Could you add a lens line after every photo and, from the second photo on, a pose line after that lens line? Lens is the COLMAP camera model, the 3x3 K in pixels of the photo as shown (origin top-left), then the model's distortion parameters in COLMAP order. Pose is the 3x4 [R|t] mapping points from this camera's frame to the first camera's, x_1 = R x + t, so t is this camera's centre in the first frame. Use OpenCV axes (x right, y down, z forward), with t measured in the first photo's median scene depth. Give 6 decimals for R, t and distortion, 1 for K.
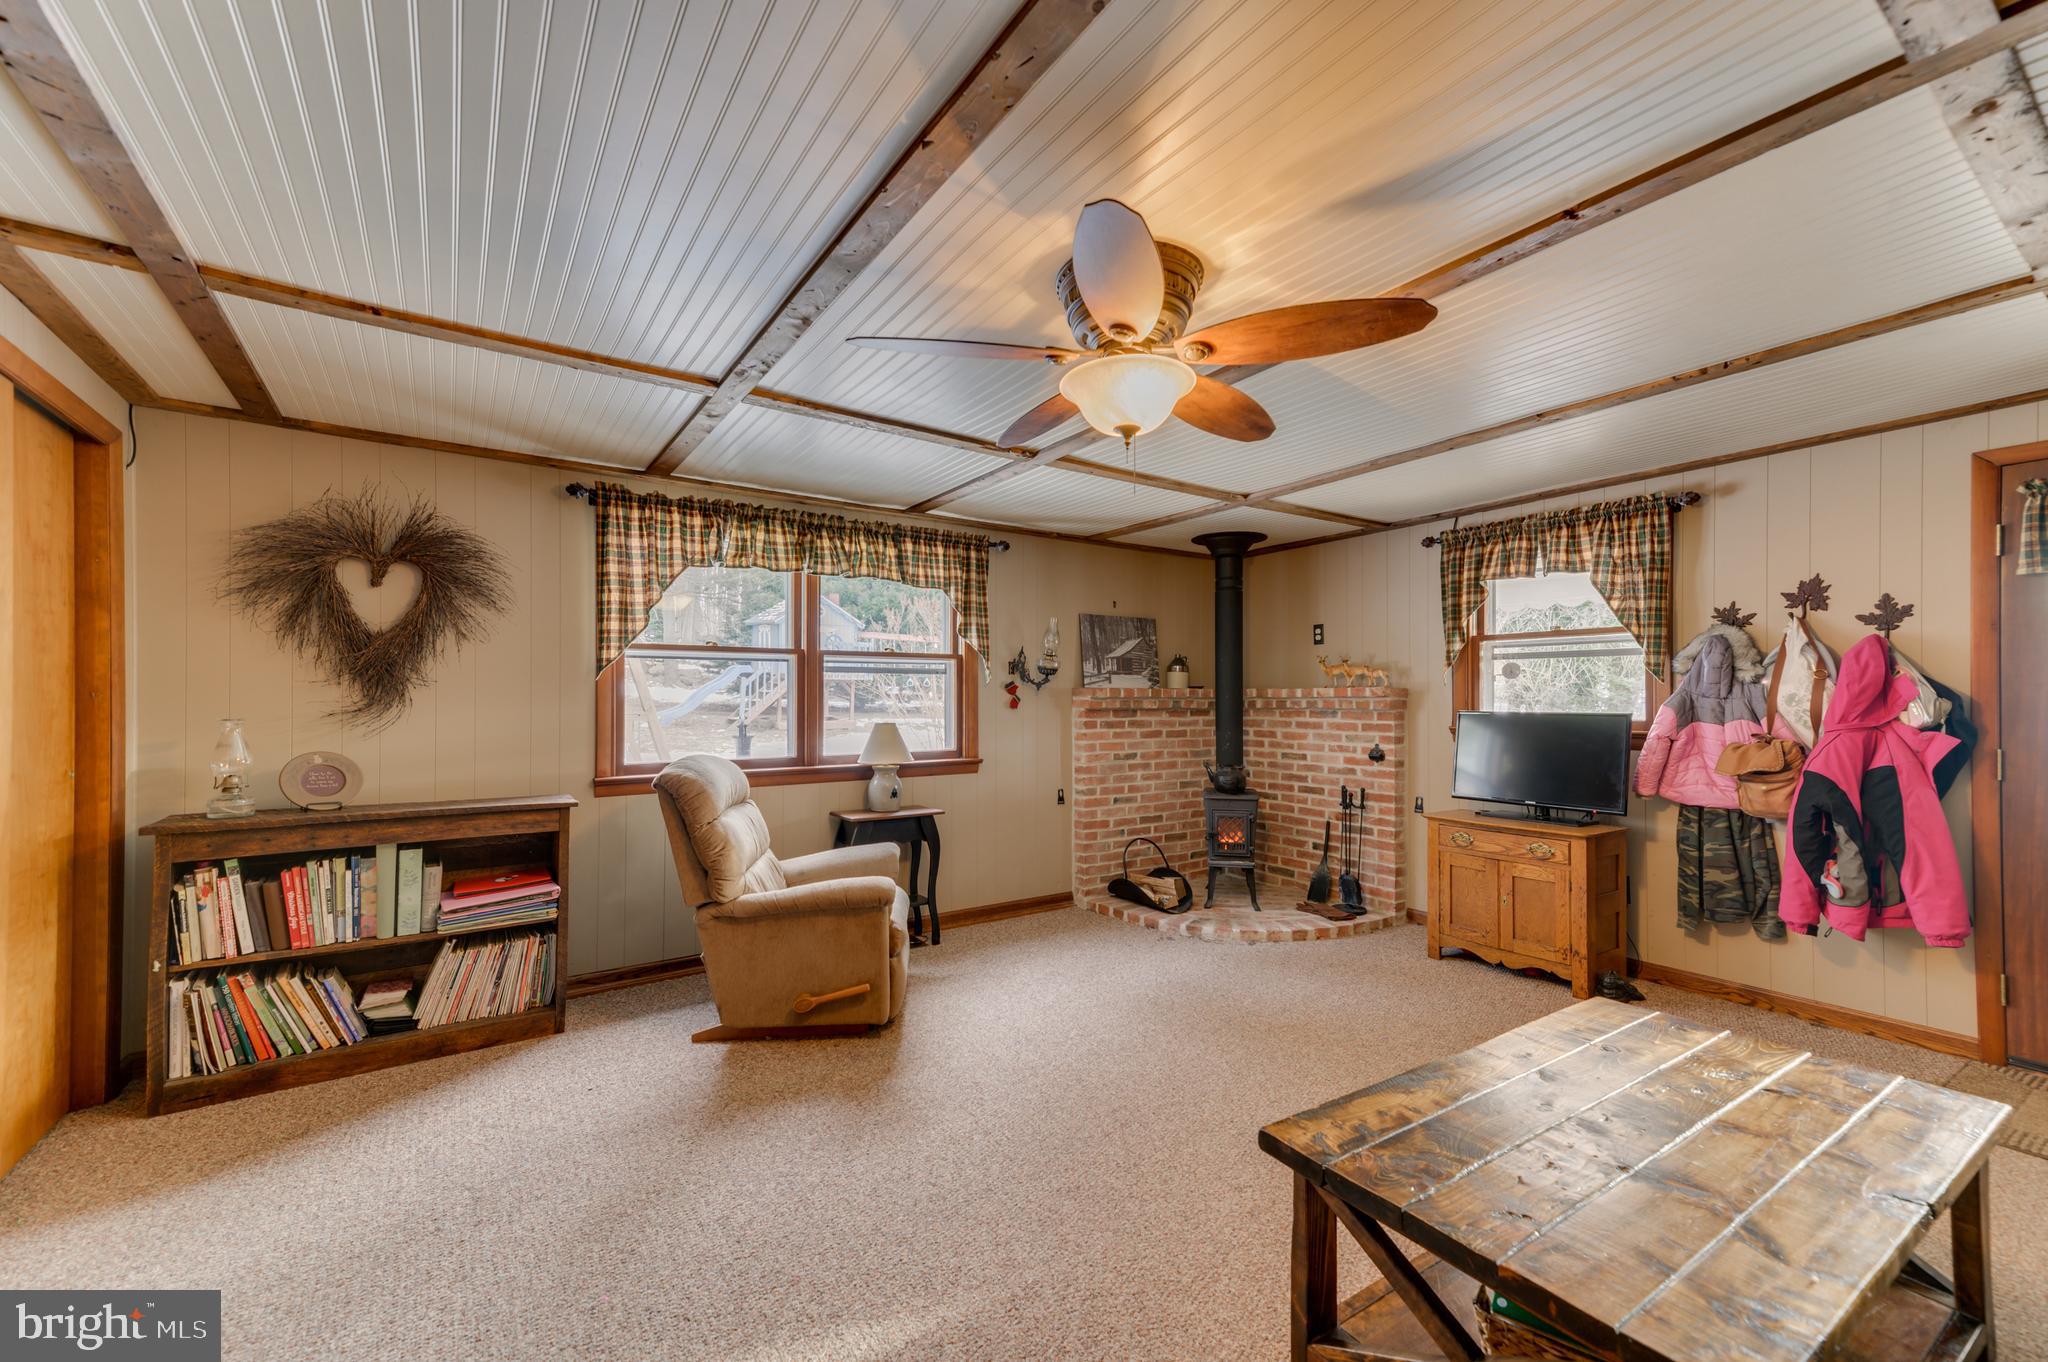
lens RADIAL K [[819.8, 0, 1024.0], [0, 819.8, 681.0], [0, 0, 1]] dist [0.017474, 0.000084]
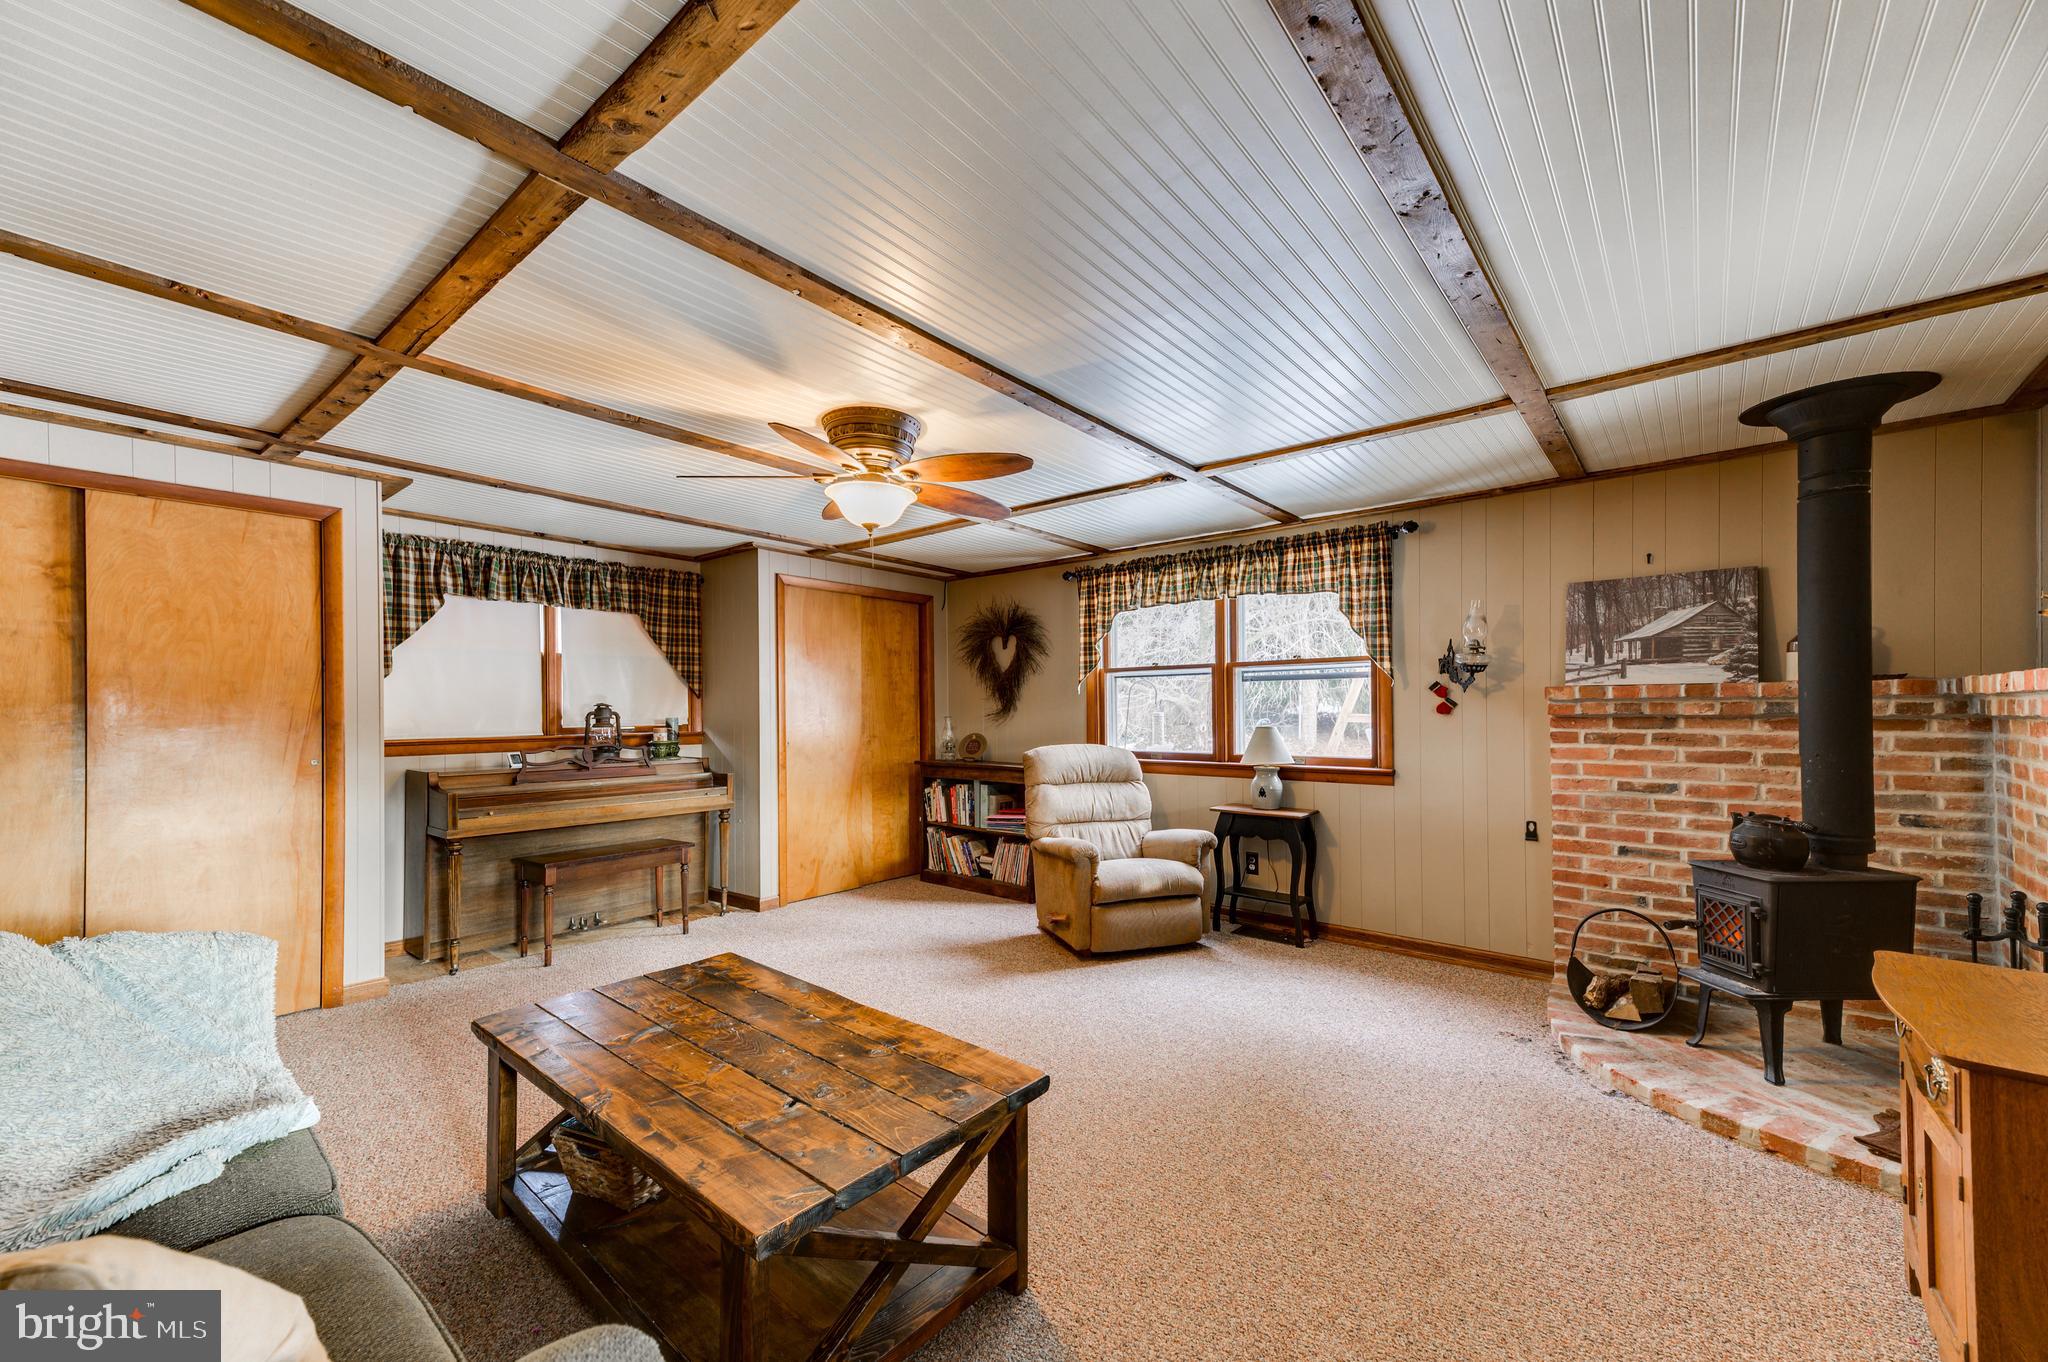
lens RADIAL K [[802.1, 0, 1048.3], [0, 802.1, 708.6], [0, 0, 1]] dist [0.029707, -0.000017]
pose [[0.272577, -0.008820, -0.962094, 0.717326], [0.022292, 0.999747, -0.002849, 0.022336], [0.961876, -0.020671, 0.272704, 0.411225]]
